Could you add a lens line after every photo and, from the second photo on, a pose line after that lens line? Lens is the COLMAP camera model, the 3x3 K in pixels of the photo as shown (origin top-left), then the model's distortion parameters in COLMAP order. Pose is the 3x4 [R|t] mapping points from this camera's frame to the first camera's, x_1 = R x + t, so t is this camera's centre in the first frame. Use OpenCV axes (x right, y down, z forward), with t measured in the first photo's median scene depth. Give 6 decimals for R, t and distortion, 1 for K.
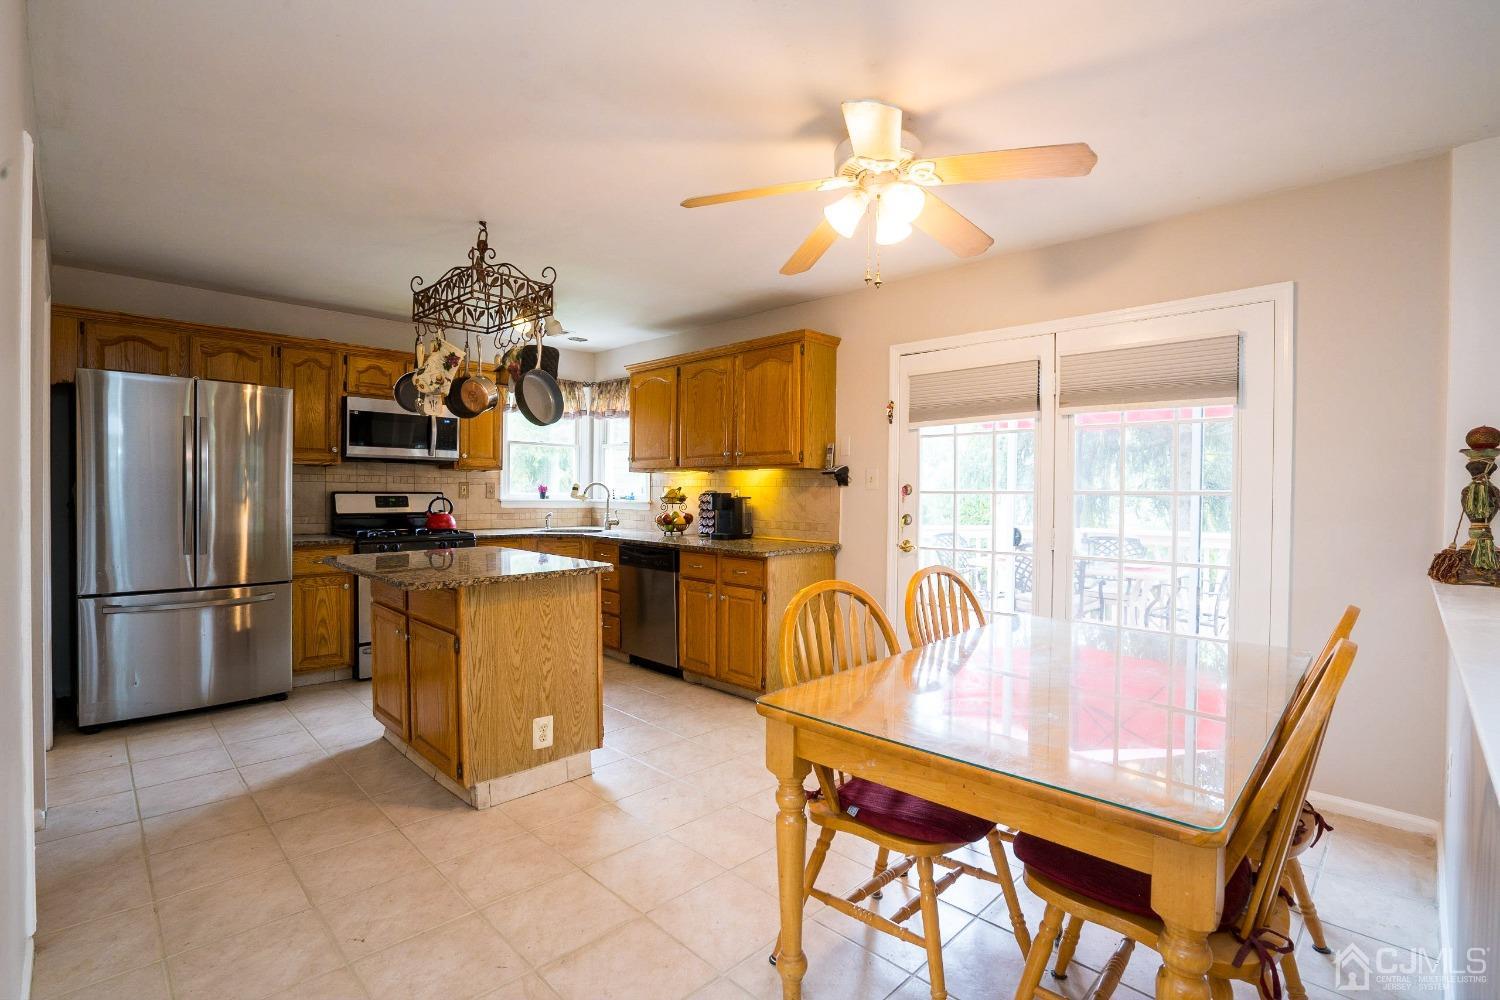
lens RADIAL K [[698.2, 0, 744.8], [0, 698.2, 499.9], [0, 0, 1]] dist [-0.069008, 0.030380]
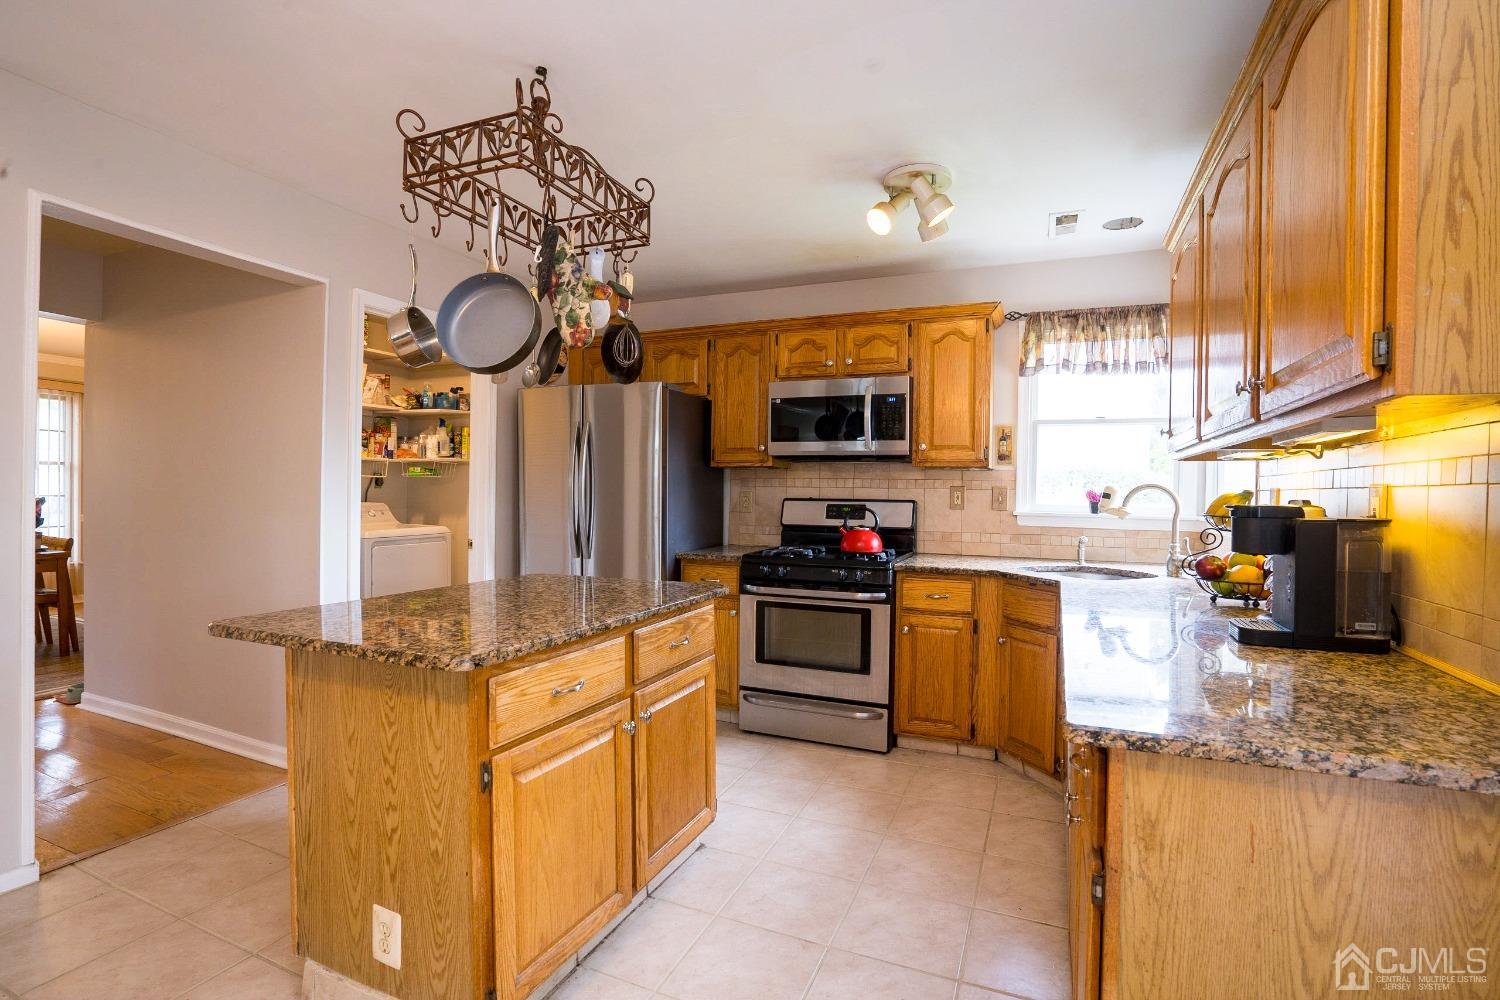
lens RADIAL K [[698.2, 0, 744.8], [0, 698.2, 499.9], [0, 0, 1]] dist [-0.069008, 0.030380]
pose [[0.370452, 0.005314, -0.928837, 0.201822], [-0.020907, 0.999778, -0.002618, -0.007441], [0.928616, 0.020389, 0.370481, 0.703876]]
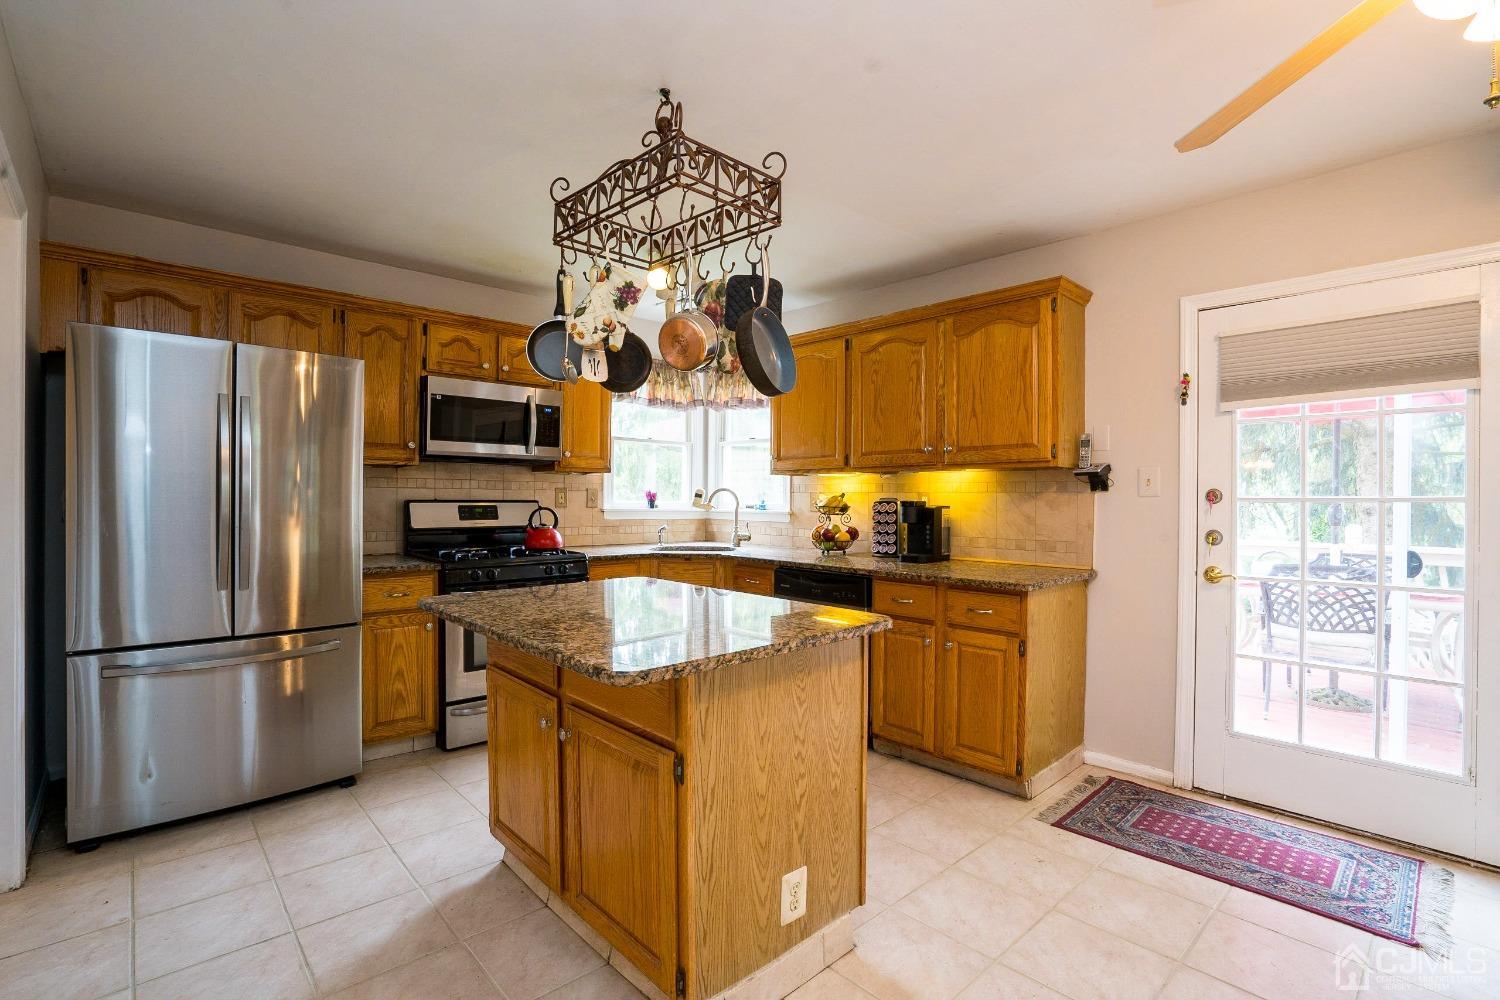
lens RADIAL K [[698.2, 0, 744.8], [0, 698.2, 499.9], [0, 0, 1]] dist [-0.069008, 0.030380]
pose [[0.999156, -0.002307, -0.041015, -0.206781], [0.001926, 0.999955, -0.009328, -0.004743], [0.041035, 0.009241, 0.999115, 0.259845]]
